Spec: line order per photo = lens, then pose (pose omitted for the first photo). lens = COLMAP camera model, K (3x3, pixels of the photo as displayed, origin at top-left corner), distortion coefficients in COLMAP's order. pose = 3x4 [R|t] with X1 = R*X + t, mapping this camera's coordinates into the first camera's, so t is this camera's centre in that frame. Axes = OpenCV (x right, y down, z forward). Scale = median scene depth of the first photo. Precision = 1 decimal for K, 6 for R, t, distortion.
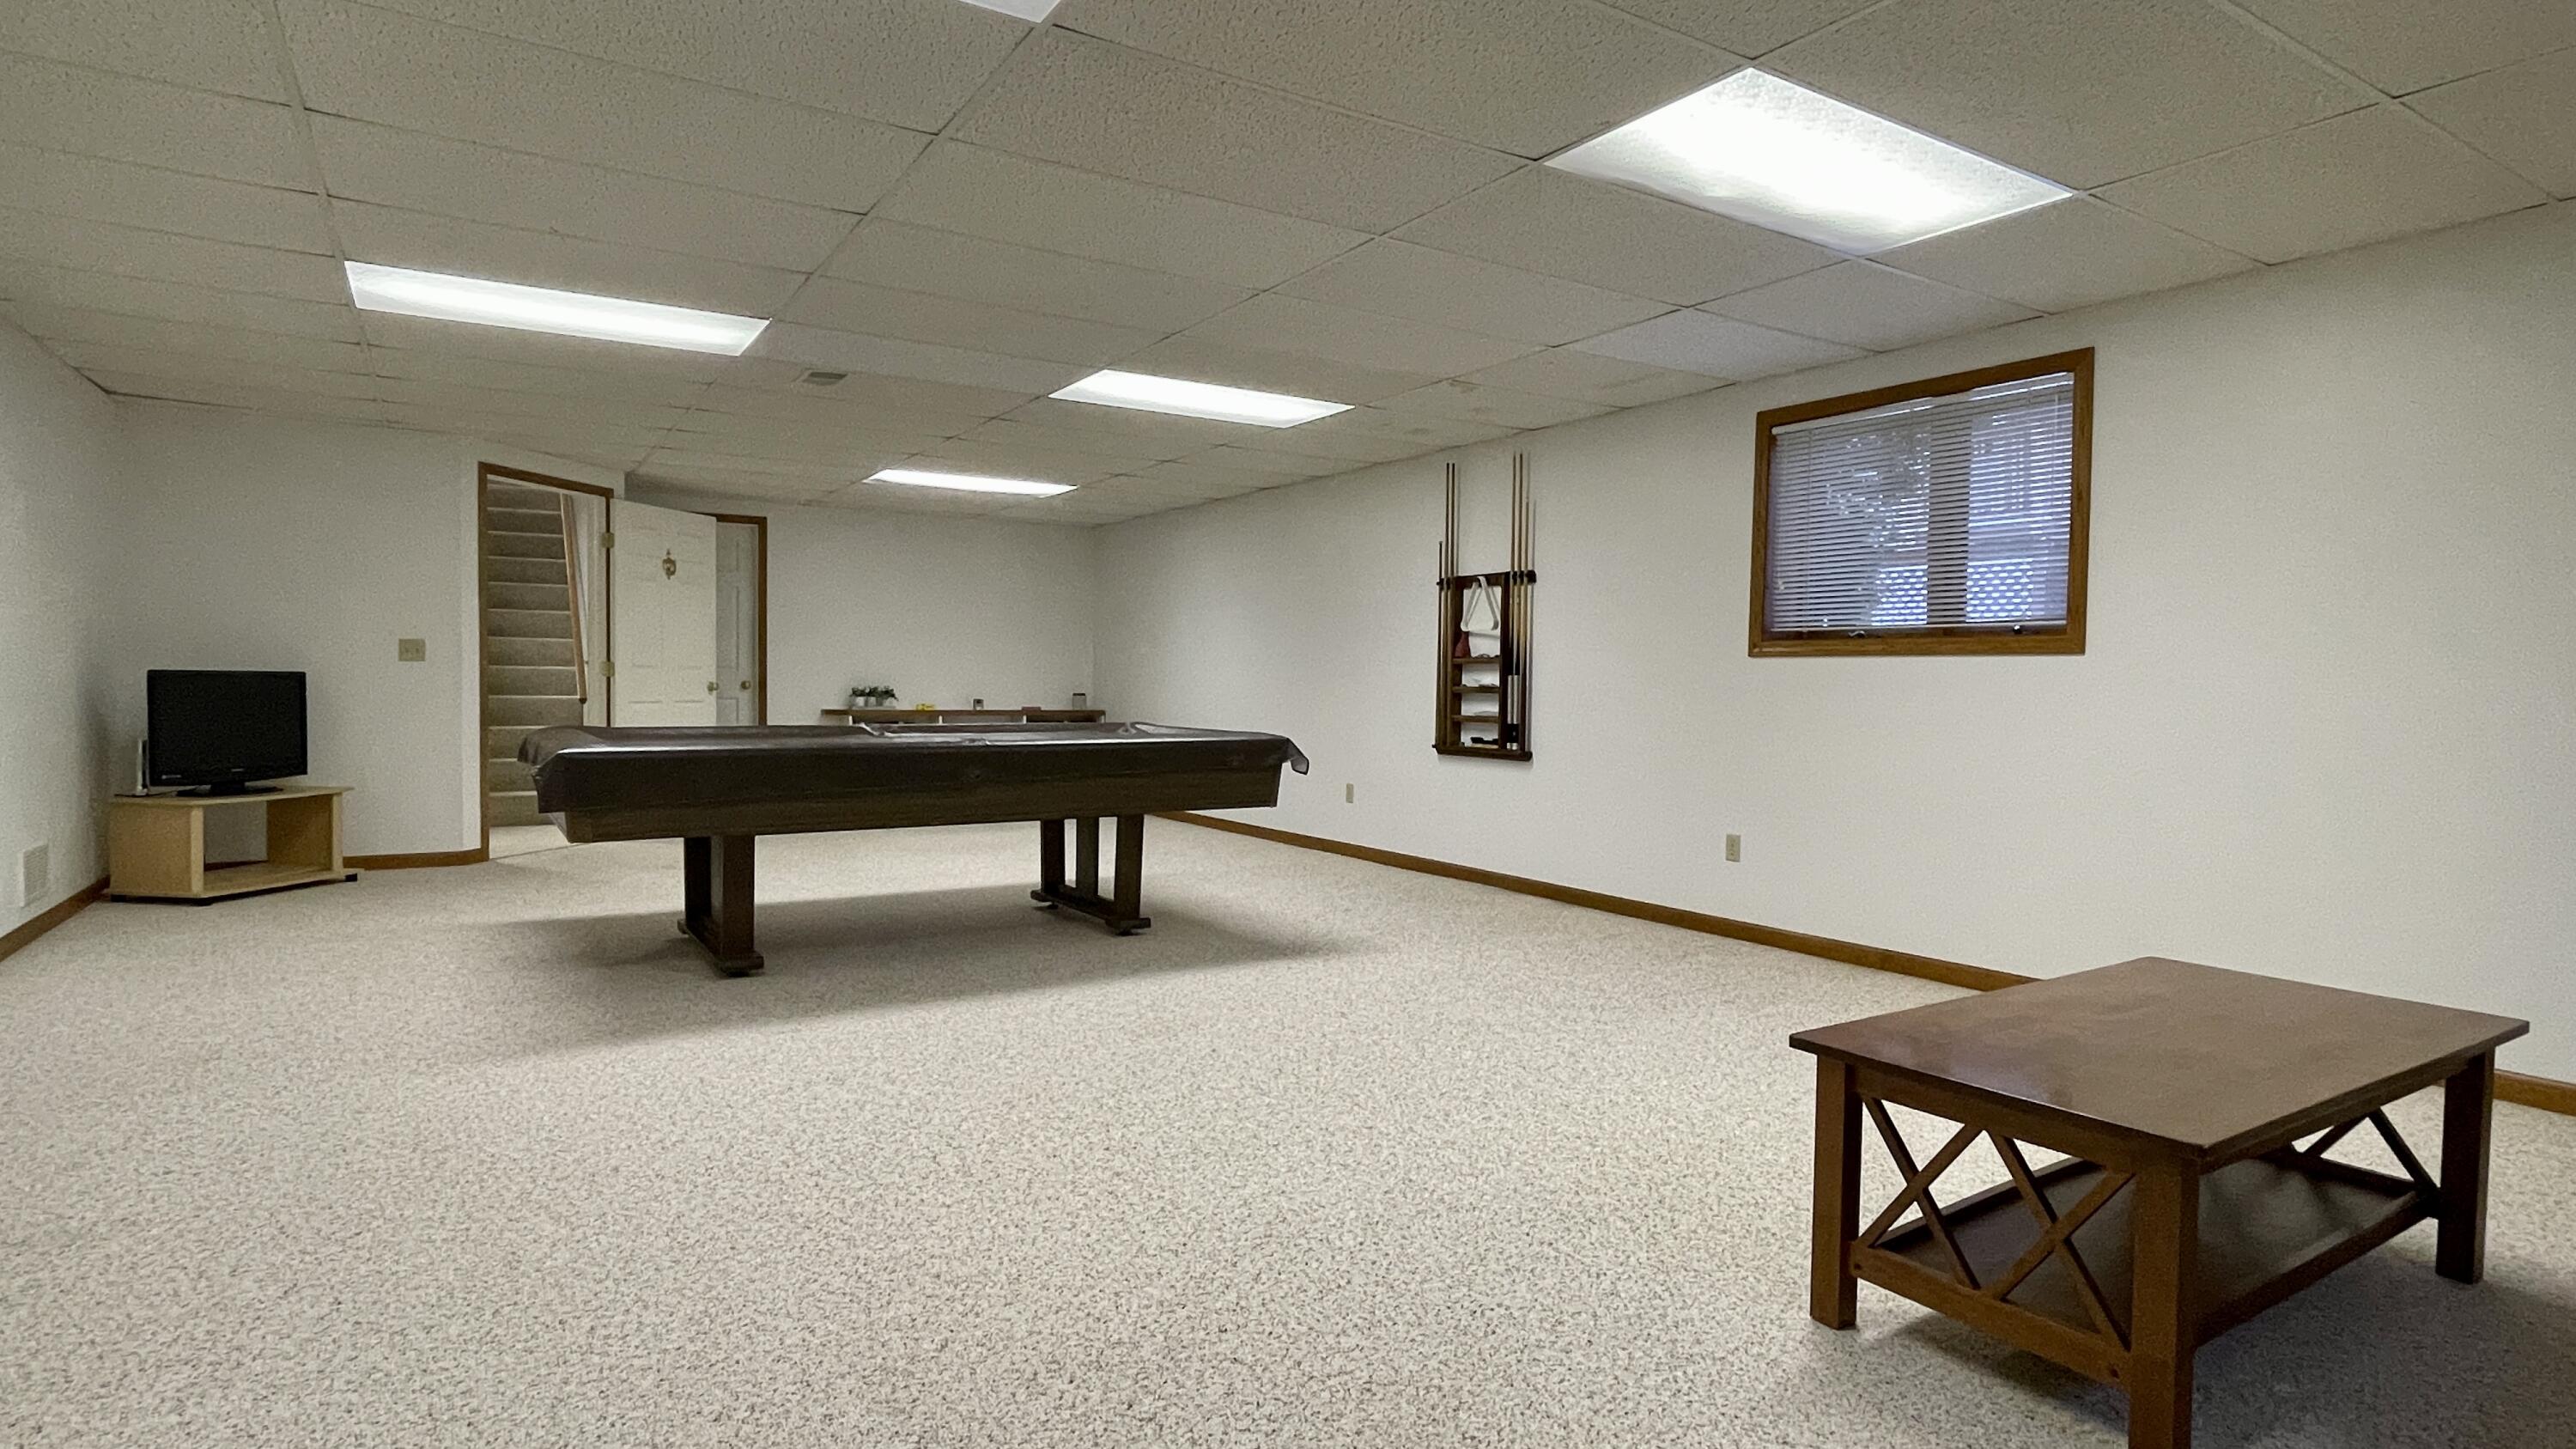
lens RADIAL K [[1344.0, 0, 1285.1], [0, 1344.0, 720.3], [0, 0, 1]] dist [0.001613, -0.000669]
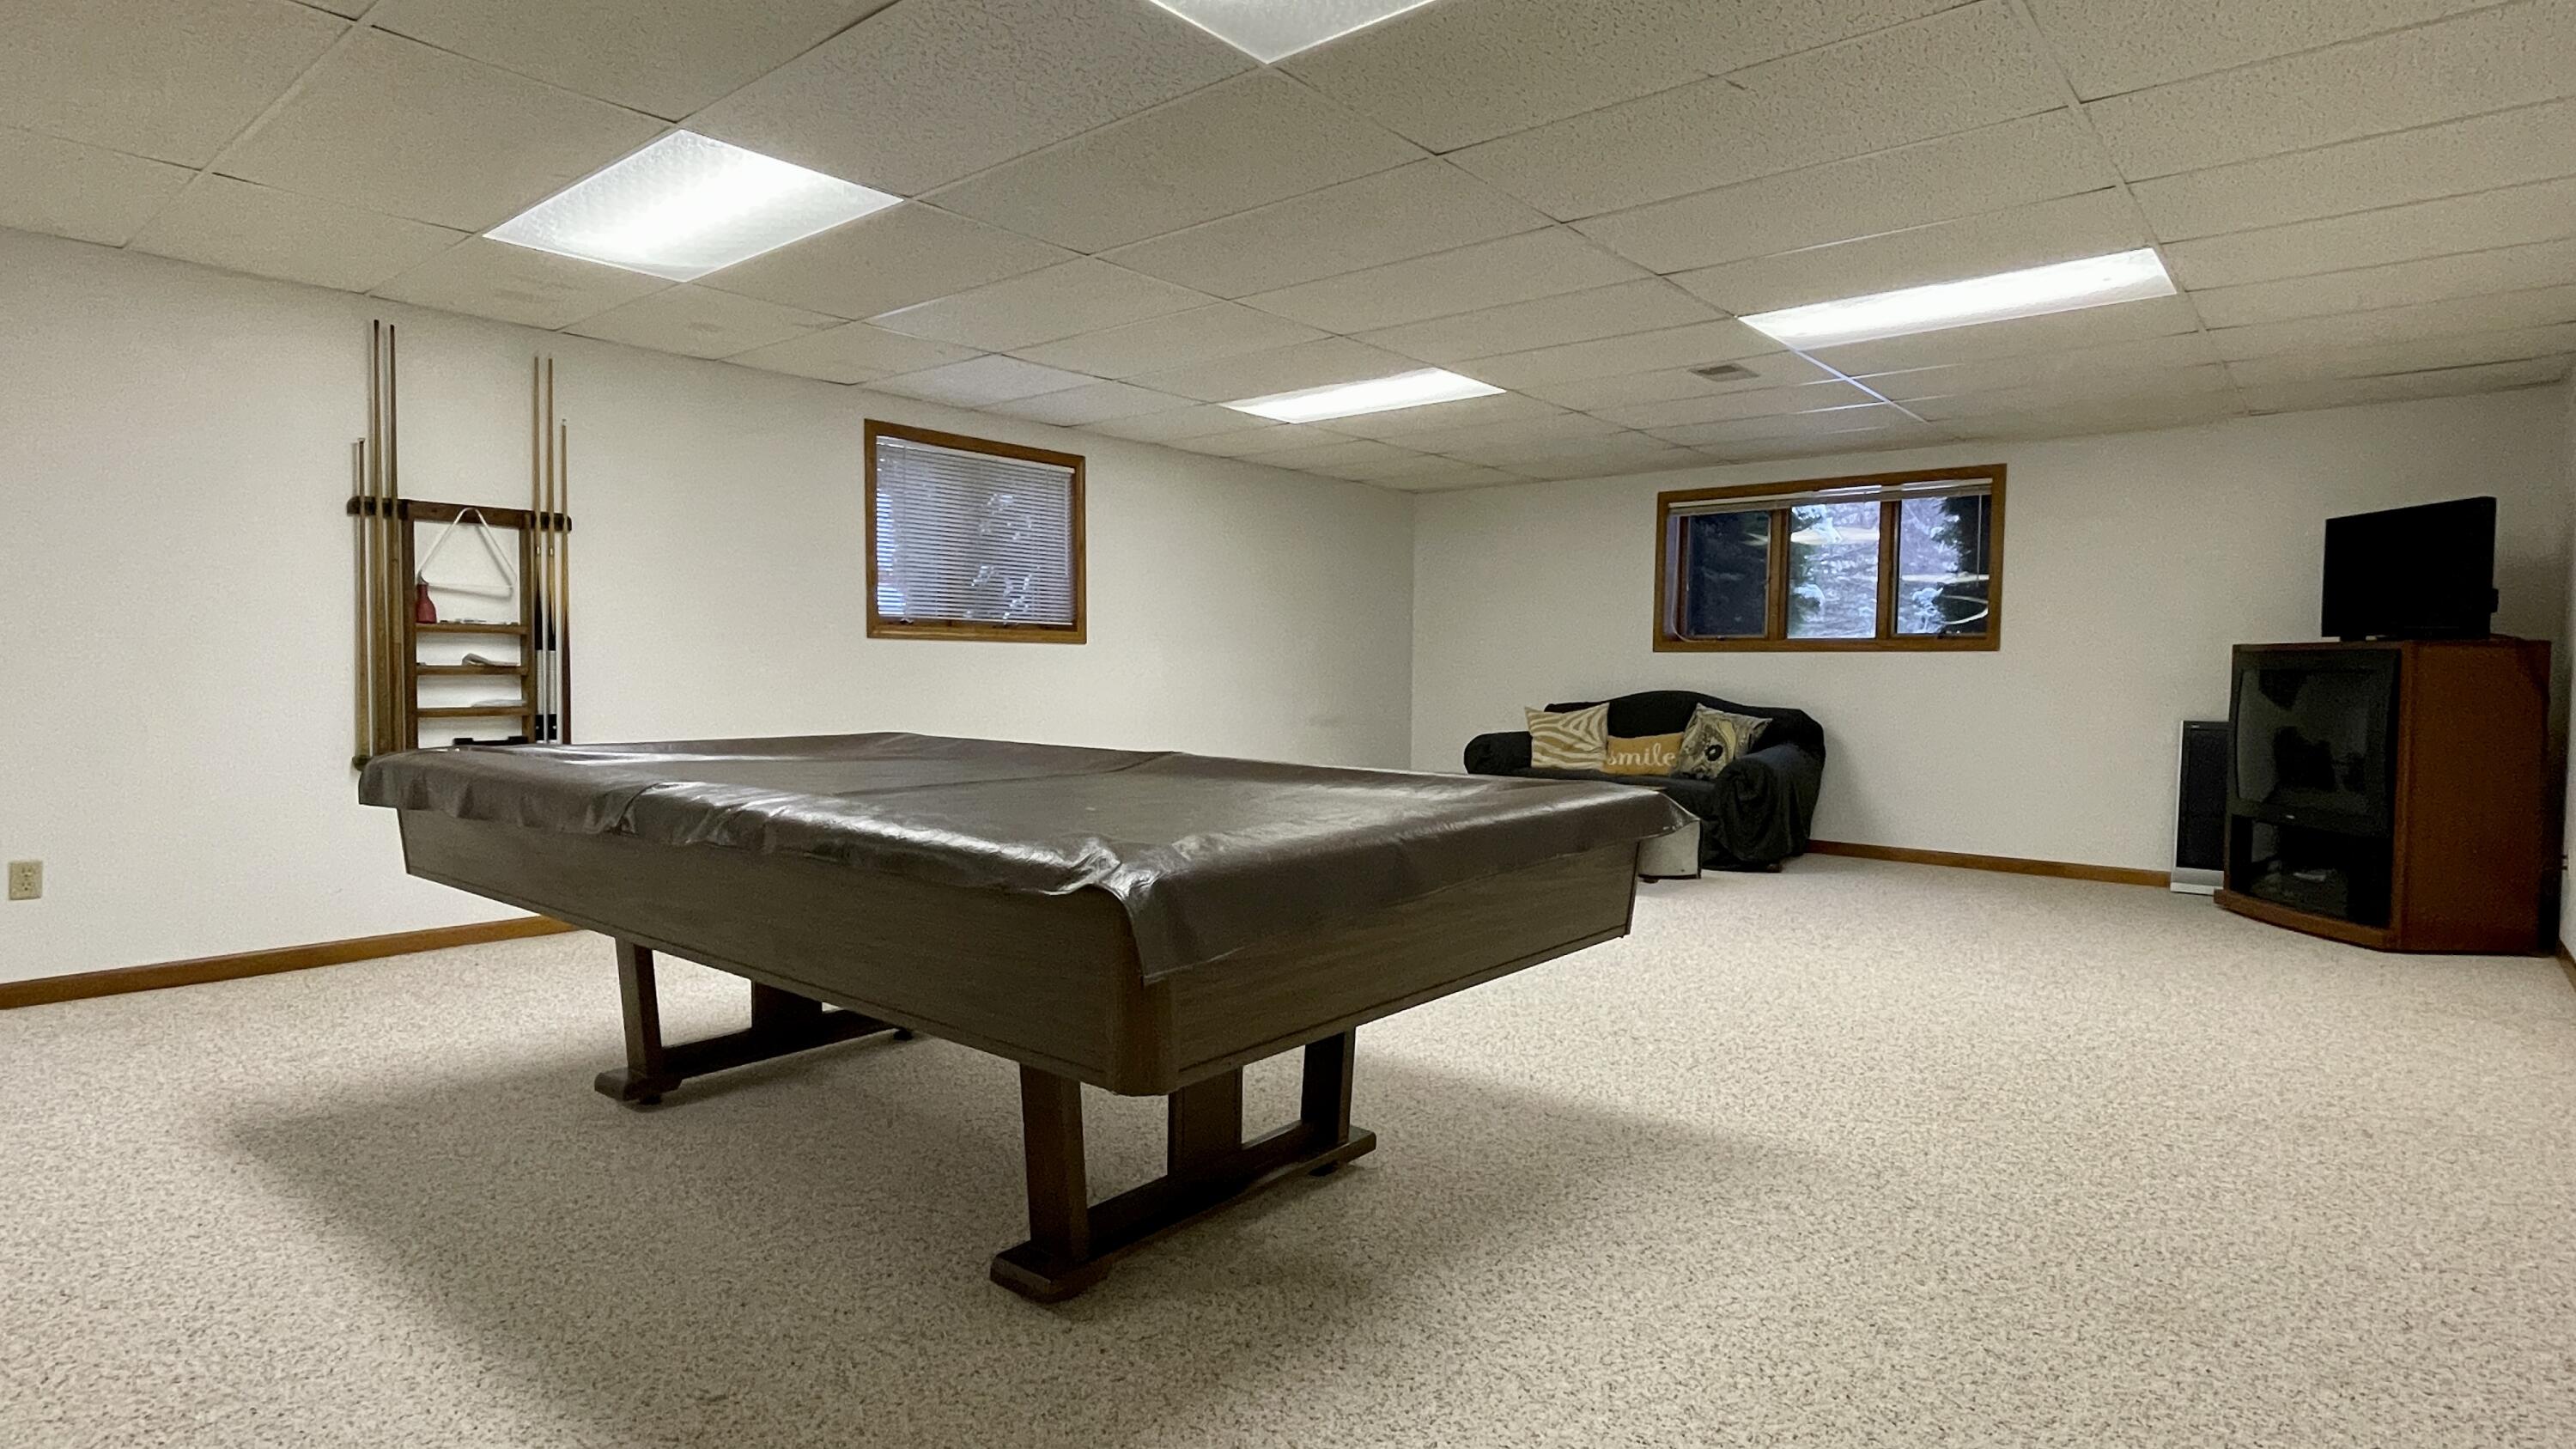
lens RADIAL K [[1344.0, 0, 1272.4], [0, 1344.0, 724.7], [0, 0, 1]] dist [0.001613, -0.000669]
pose [[-0.315865, -0.056421, 0.947125, -0.683912], [0.014672, 0.997821, 0.064334, -0.034452], [-0.948691, 0.034217, -0.314348, 0.857176]]
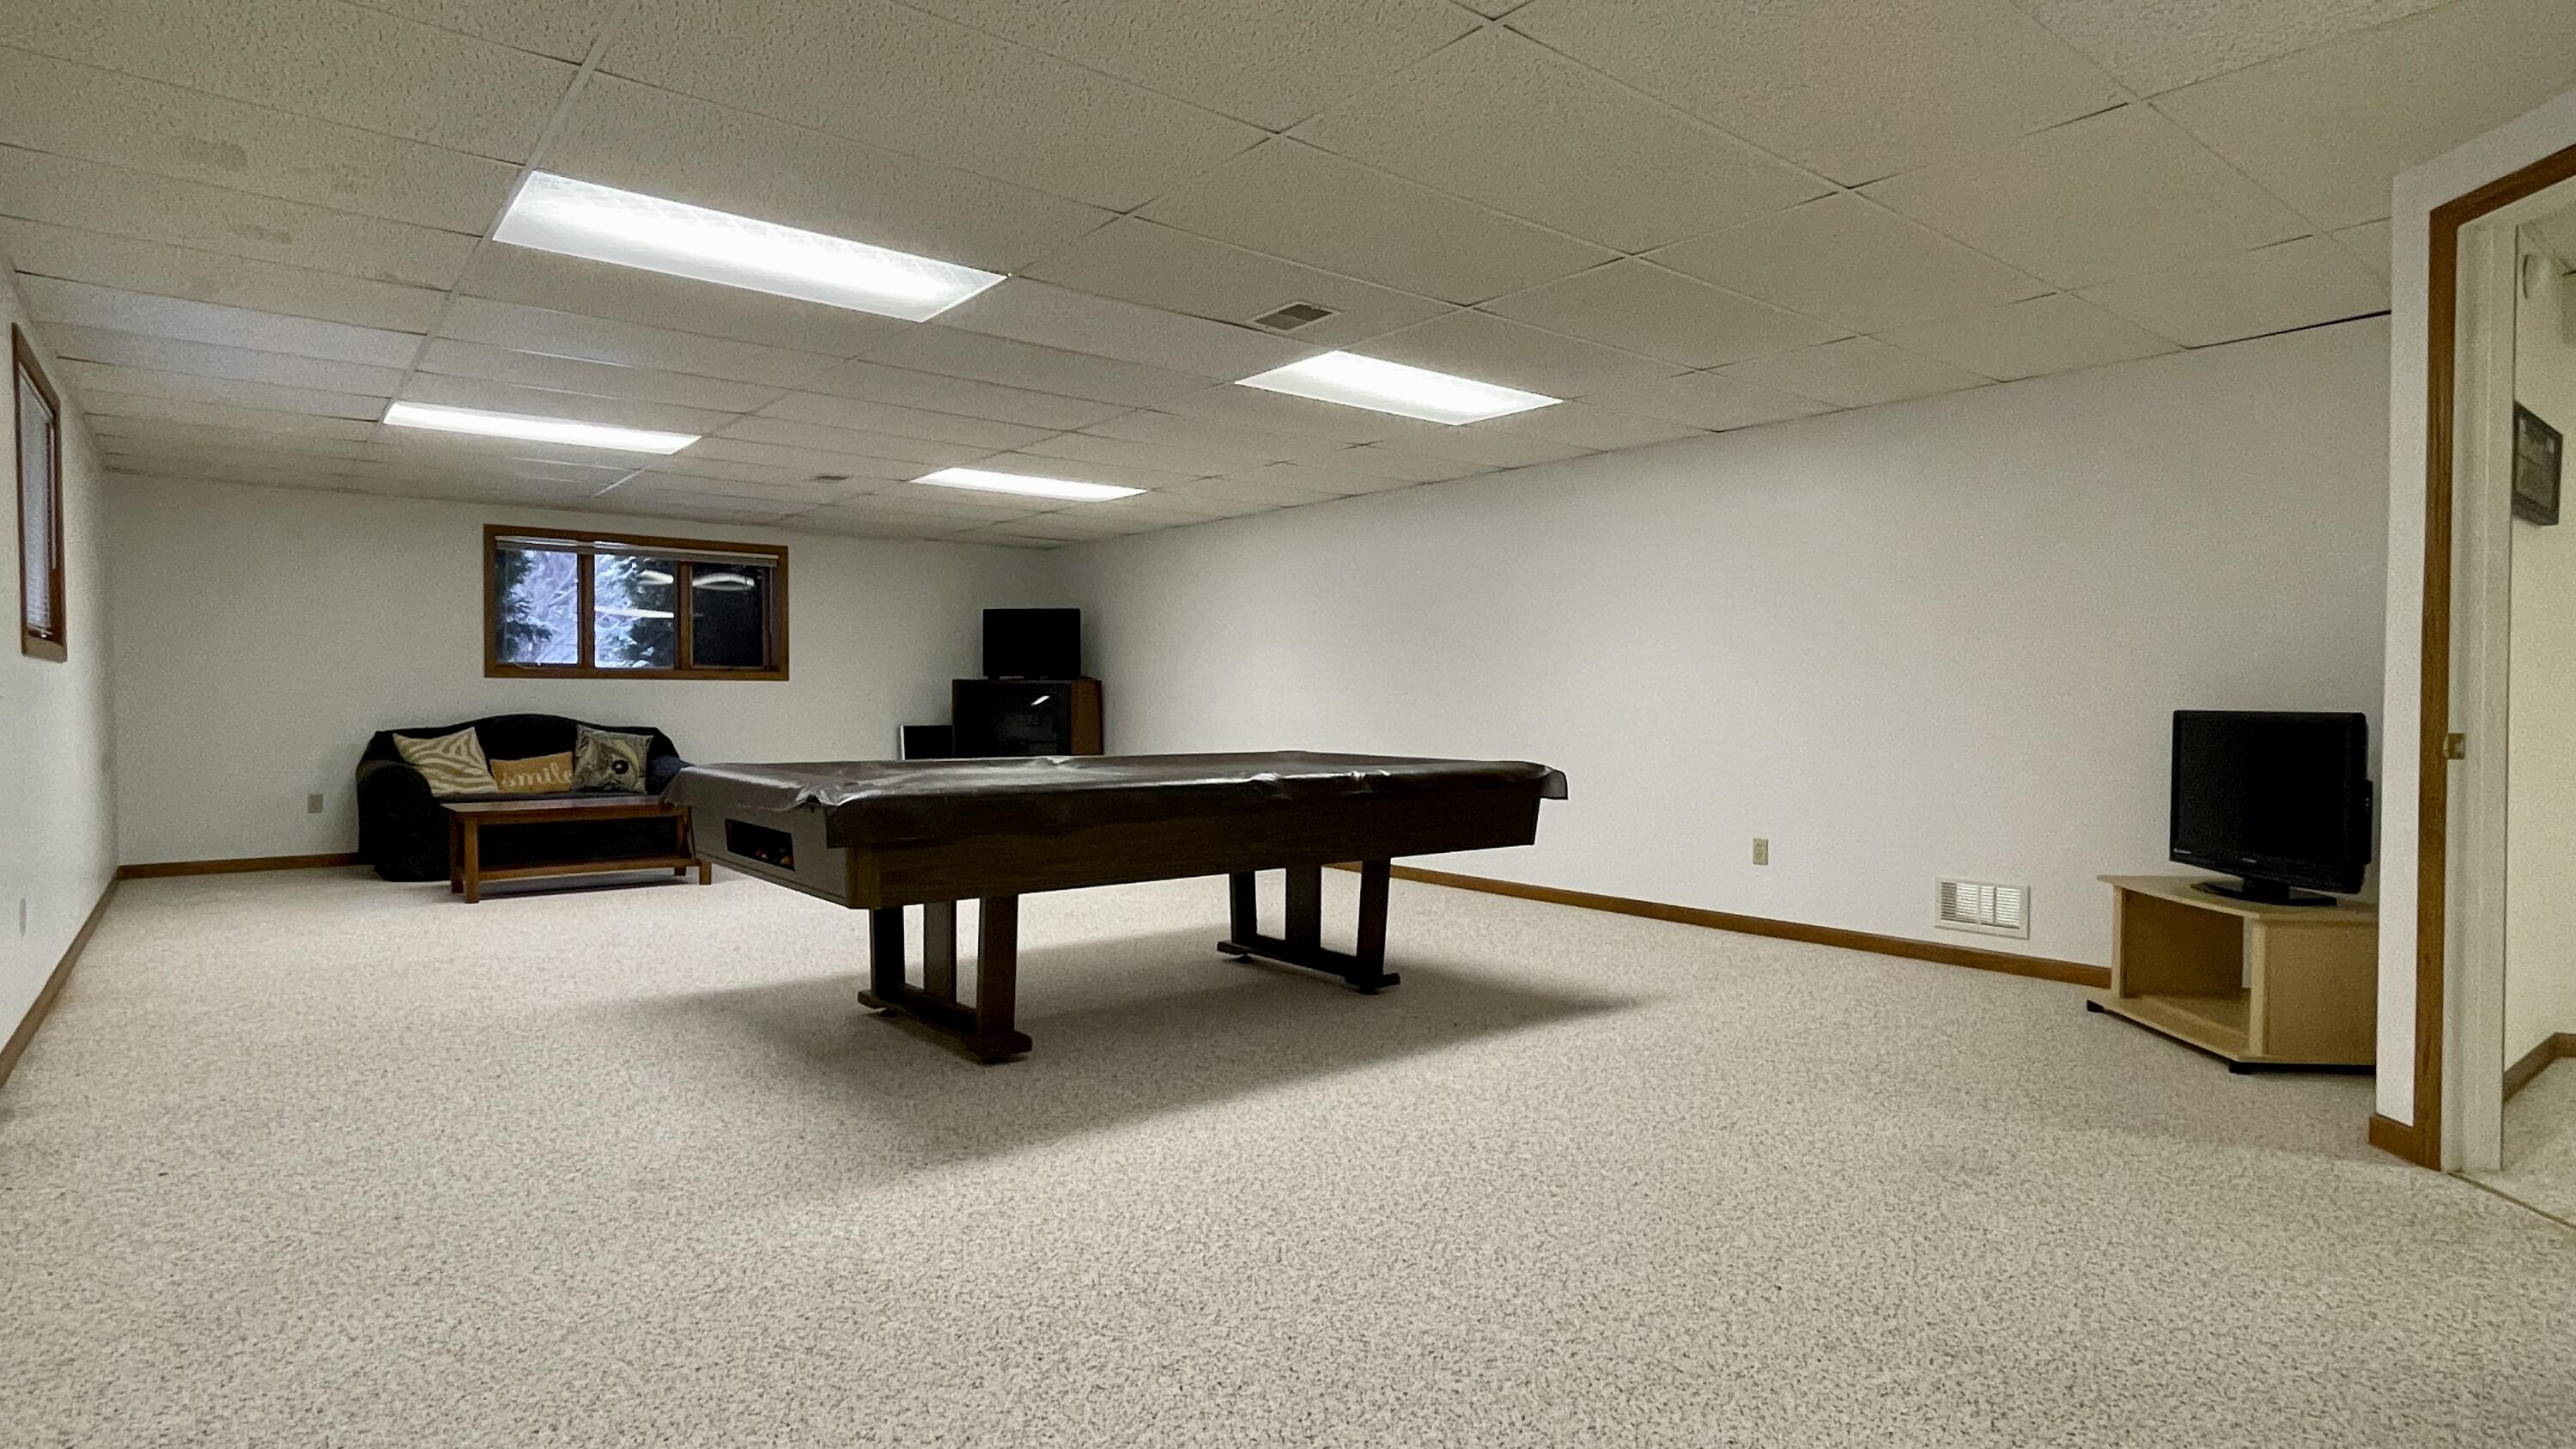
lens RADIAL K [[1344.0, 0, 1280.7], [0, 1344.0, 721.2], [0, 0, 1]] dist [0.001613, -0.000669]
pose [[-0.993007, -0.016357, -0.116916, 0.108432], [-0.021836, 0.998715, 0.045733, -0.061881], [0.116018, 0.047966, -0.992088, 1.968846]]
